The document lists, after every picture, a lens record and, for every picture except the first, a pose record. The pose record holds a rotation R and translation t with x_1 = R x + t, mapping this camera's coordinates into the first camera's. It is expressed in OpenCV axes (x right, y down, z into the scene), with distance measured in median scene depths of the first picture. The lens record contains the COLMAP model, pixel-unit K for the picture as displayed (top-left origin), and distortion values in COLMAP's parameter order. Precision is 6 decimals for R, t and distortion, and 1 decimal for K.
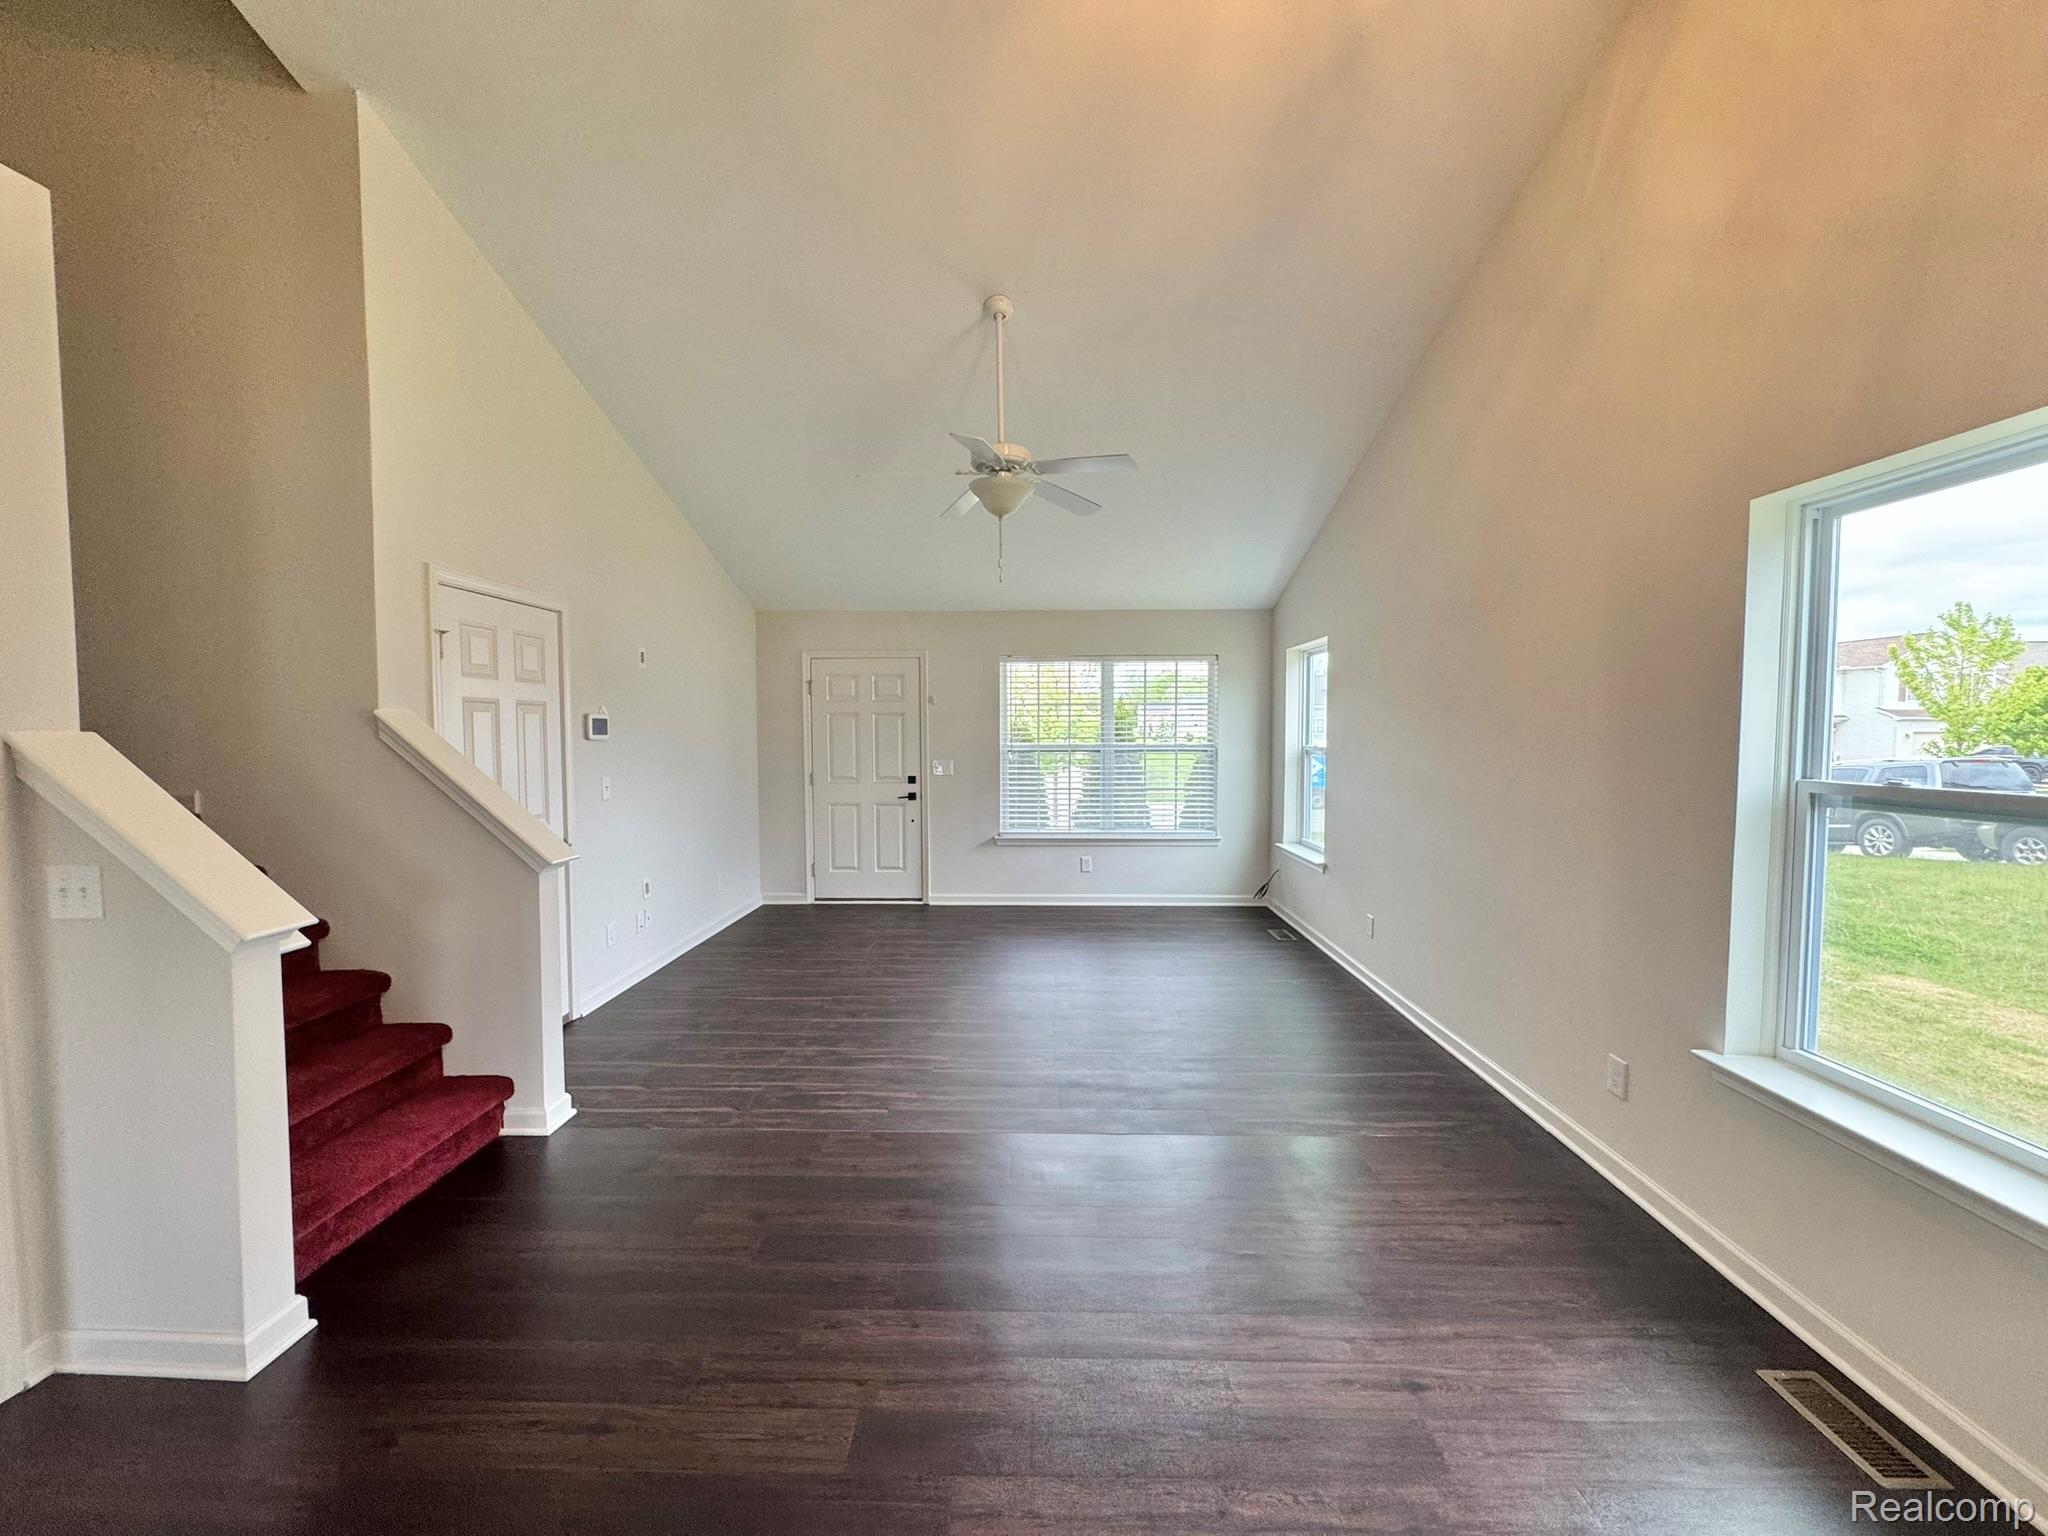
lens RADIAL K [[812.7, 0, 1028.4], [0, 812.7, 775.0], [0, 0, 1]] dist [-0.005591, 0.000664]
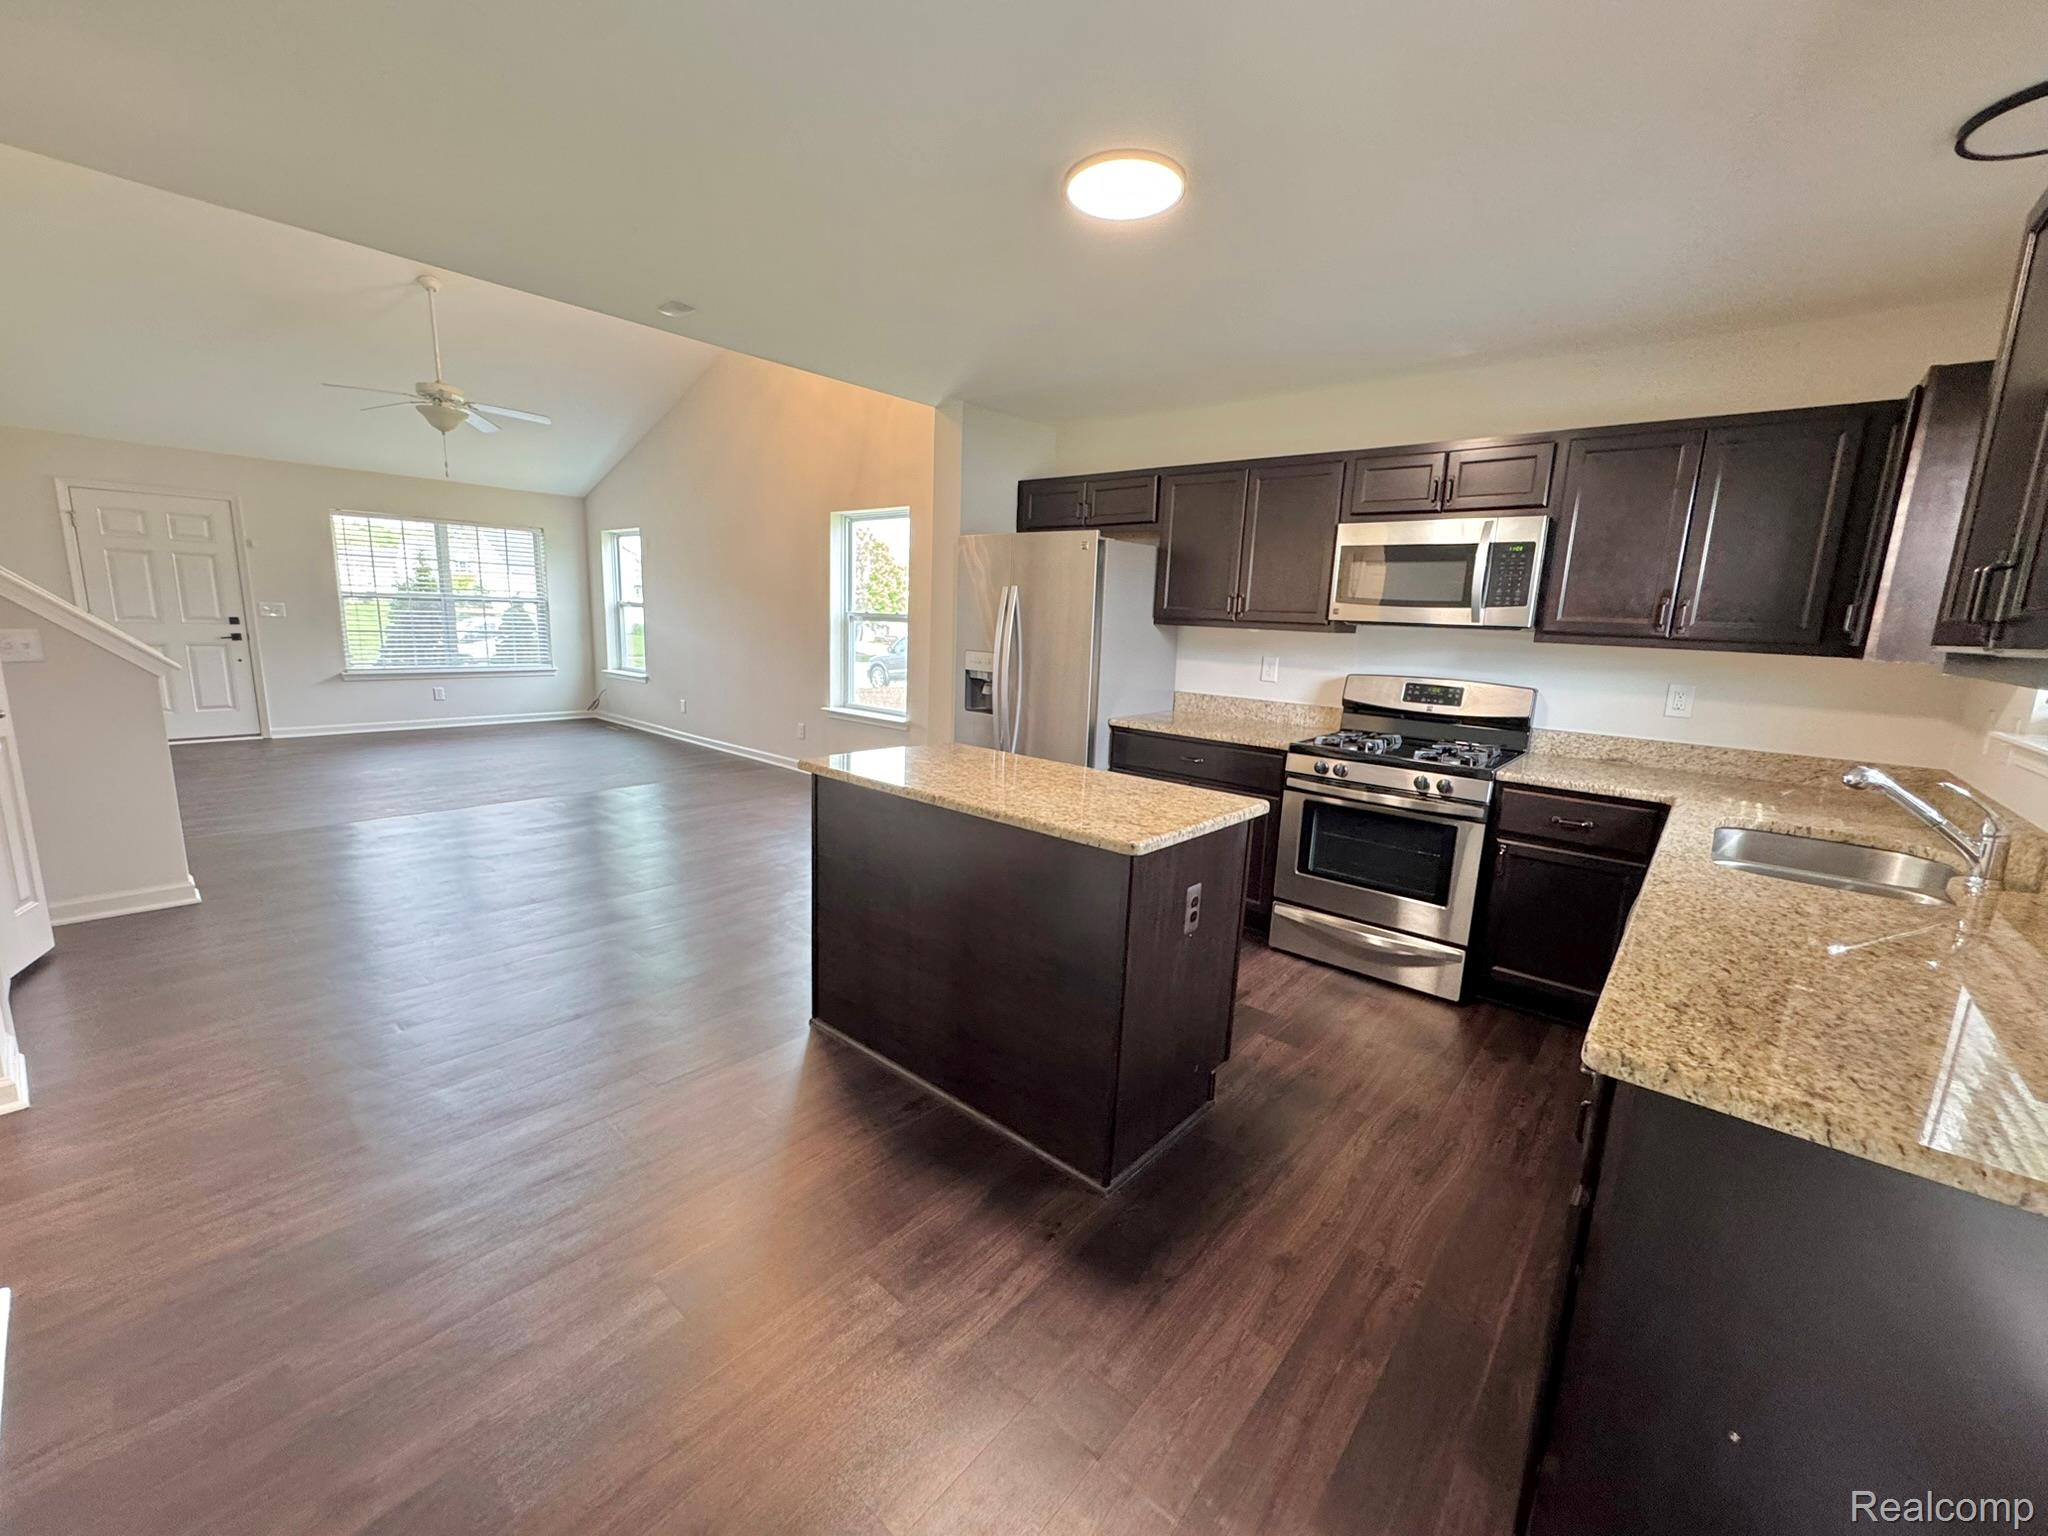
lens RADIAL K [[812.7, 0, 1016.8], [0, 812.7, 765.5], [0, 0, 1]] dist [-0.005591, 0.000664]
pose [[0.640155, -0.111044, 0.760179, -0.311187], [0.002888, 0.989840, 0.142160, 0.045307], [-0.768241, -0.088809, 0.633971, -0.452028]]
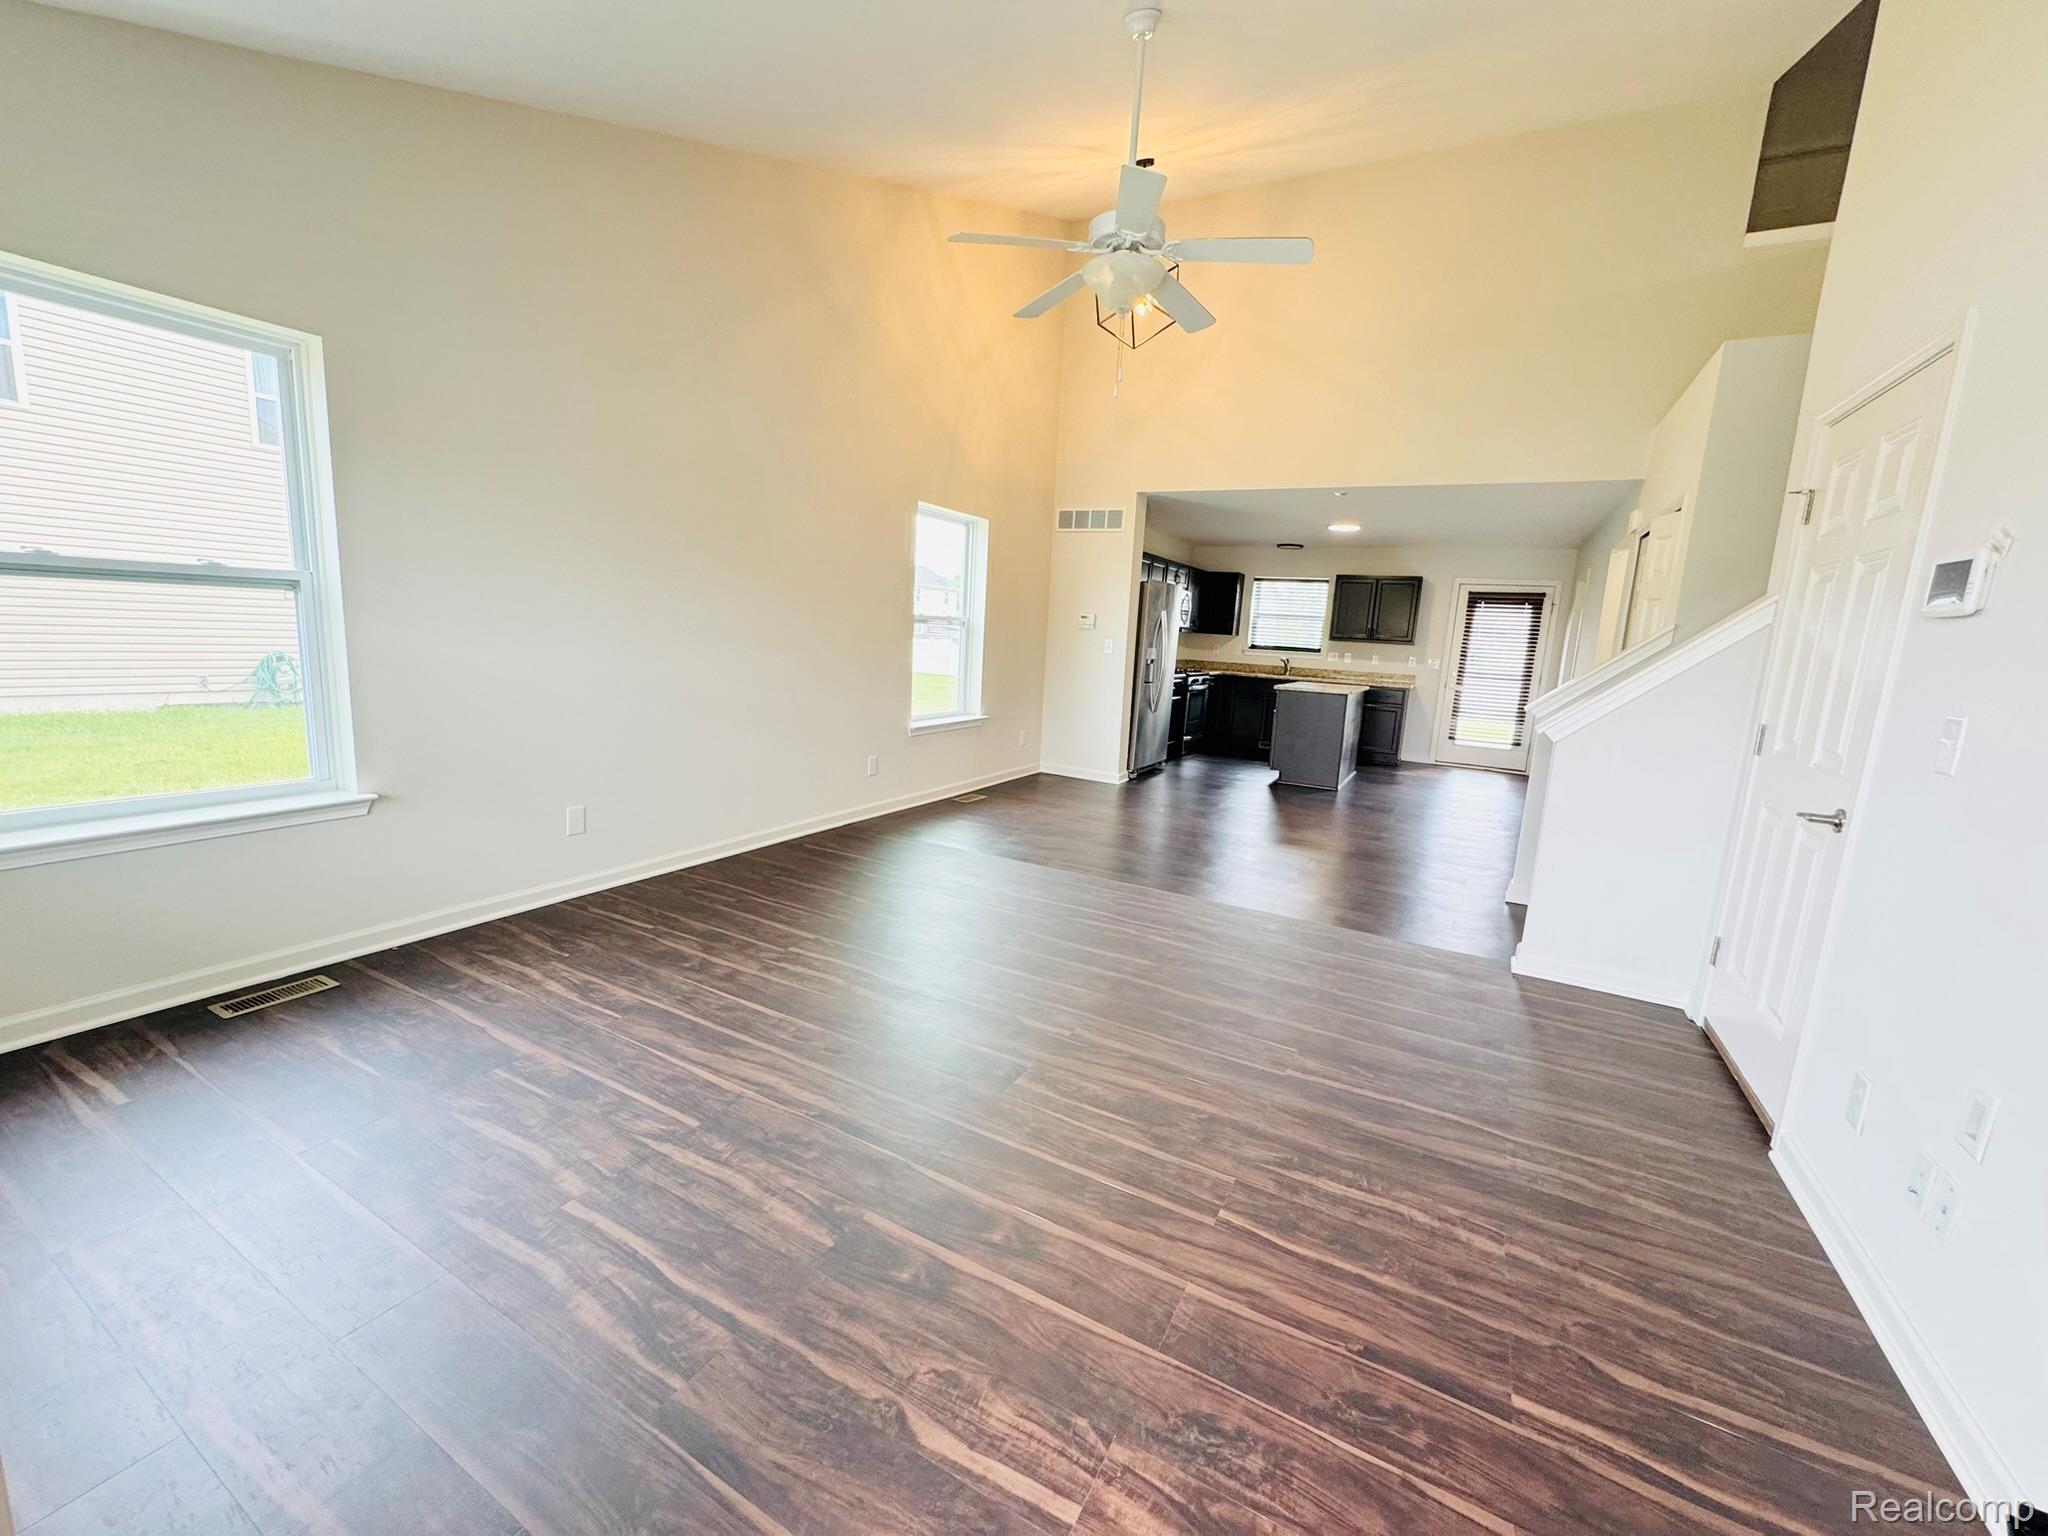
lens RADIAL K [[812.7, 0, 1037.9], [0, 812.7, 763.1], [0, 0, 1]] dist [-0.005591, 0.000664]
pose [[-0.887689, -0.120478, 0.444402, -0.206794], [-0.025380, 0.976496, 0.214035, -0.029795], [-0.459743, 0.178717, -0.869883, 0.998574]]
